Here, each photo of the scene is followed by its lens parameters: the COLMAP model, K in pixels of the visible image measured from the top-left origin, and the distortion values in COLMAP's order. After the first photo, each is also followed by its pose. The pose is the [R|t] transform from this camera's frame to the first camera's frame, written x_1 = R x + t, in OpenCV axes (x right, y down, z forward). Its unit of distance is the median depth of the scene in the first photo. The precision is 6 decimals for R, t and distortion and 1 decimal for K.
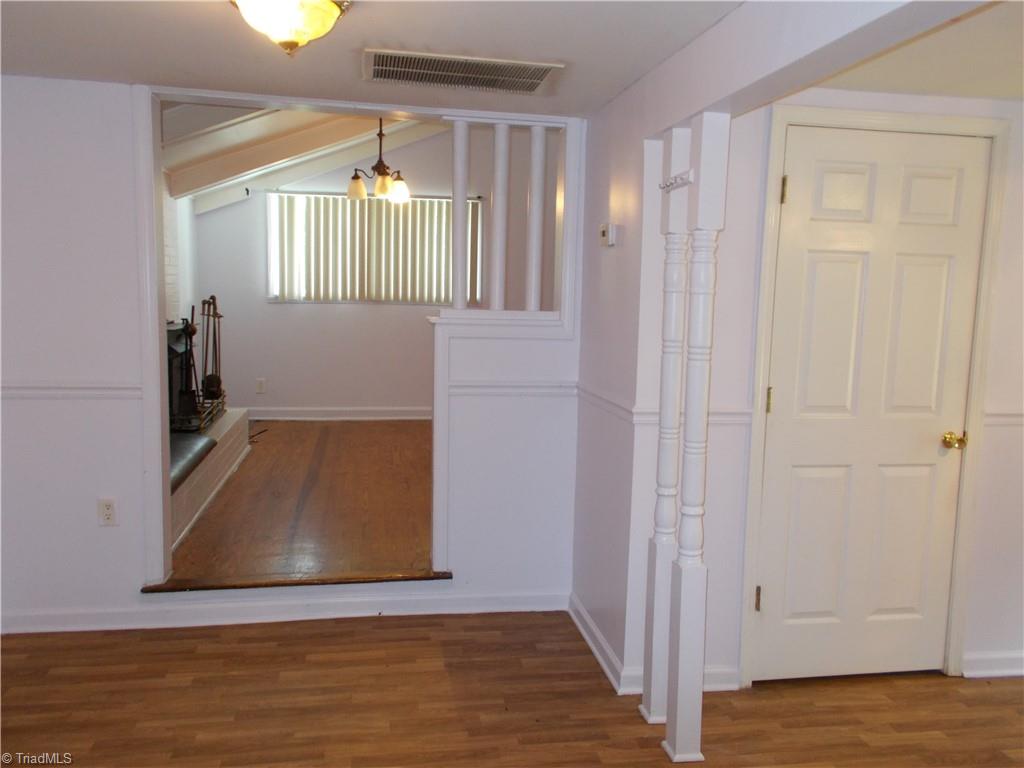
lens RADIAL K [[809.2, 0, 510.6], [0, 809.2, 378.0], [0, 0, 1]] dist [0.045194, -0.036167]
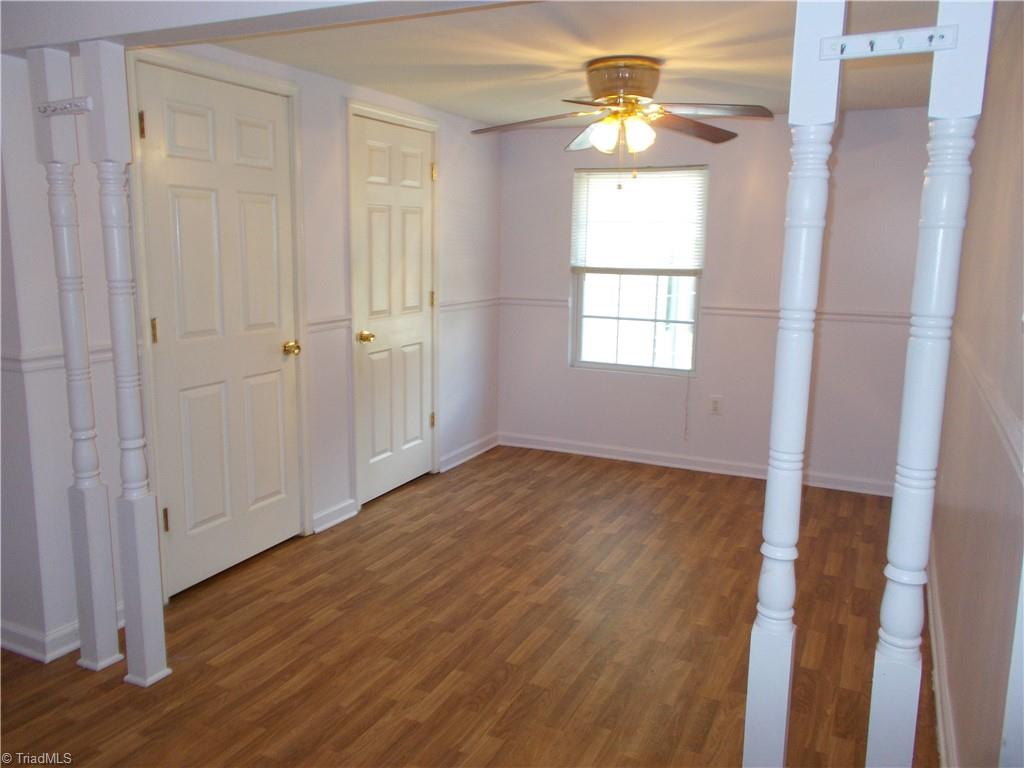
lens RADIAL K [[809.2, 0, 510.6], [0, 809.2, 378.0], [0, 0, 1]] dist [0.045194, -0.036167]
pose [[0.586281, -0.157698, 0.794611, -0.255539], [0.096050, 0.987483, 0.125107, 0.000437], [-0.804393, 0.002974, 0.594089, 0.013910]]
